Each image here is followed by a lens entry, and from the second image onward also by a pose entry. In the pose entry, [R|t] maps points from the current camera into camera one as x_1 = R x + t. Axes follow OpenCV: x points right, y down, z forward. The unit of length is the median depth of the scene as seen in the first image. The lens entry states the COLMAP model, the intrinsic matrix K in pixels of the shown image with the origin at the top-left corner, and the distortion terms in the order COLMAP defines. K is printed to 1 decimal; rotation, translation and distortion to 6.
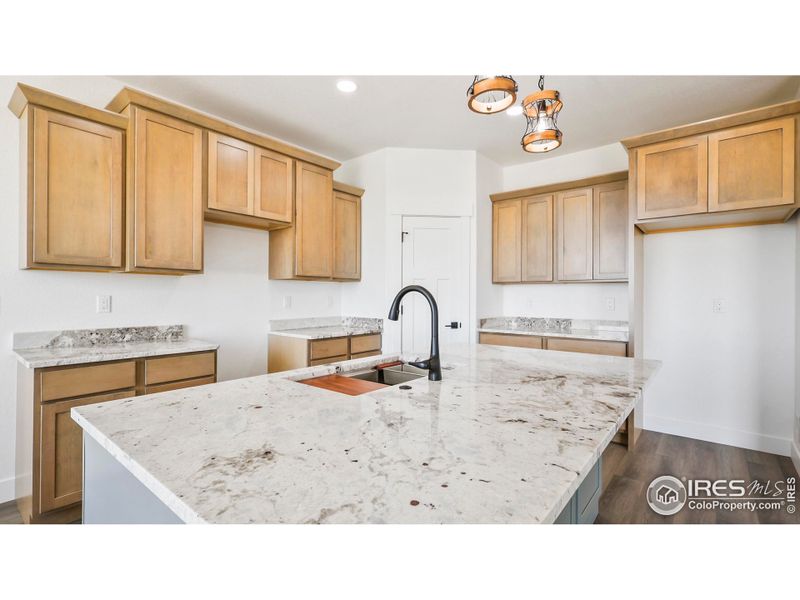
lens RADIAL K [[376.8, 0, 399.4], [0, 376.8, 296.3], [0, 0, 1]] dist [-0.001839, -0.000300]
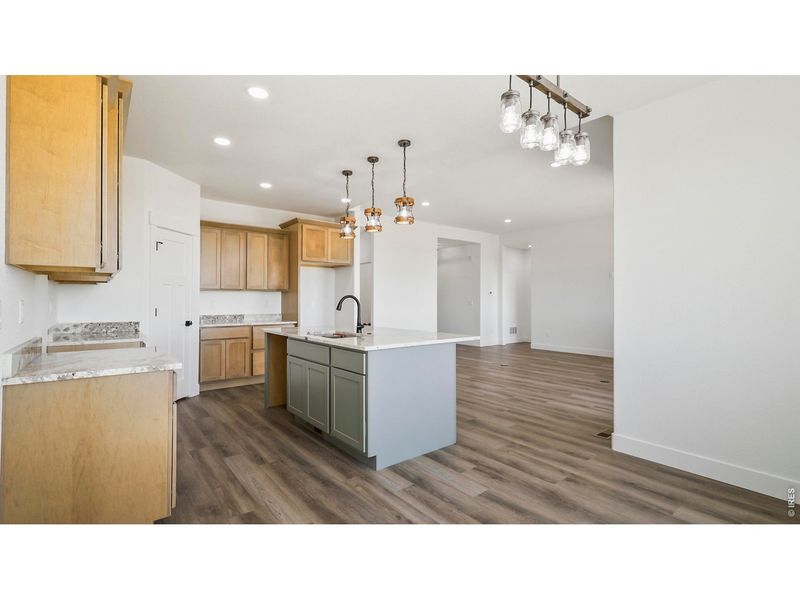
lens RADIAL K [[376.8, 0, 399.1], [0, 376.8, 299.1], [0, 0, 1]] dist [-0.001839, -0.000300]
pose [[0.206450, -0.002333, 0.978454, -0.927944], [0.000229, 0.999997, 0.002336, -0.004604], [-0.978457, -0.000258, 0.206450, 0.079376]]
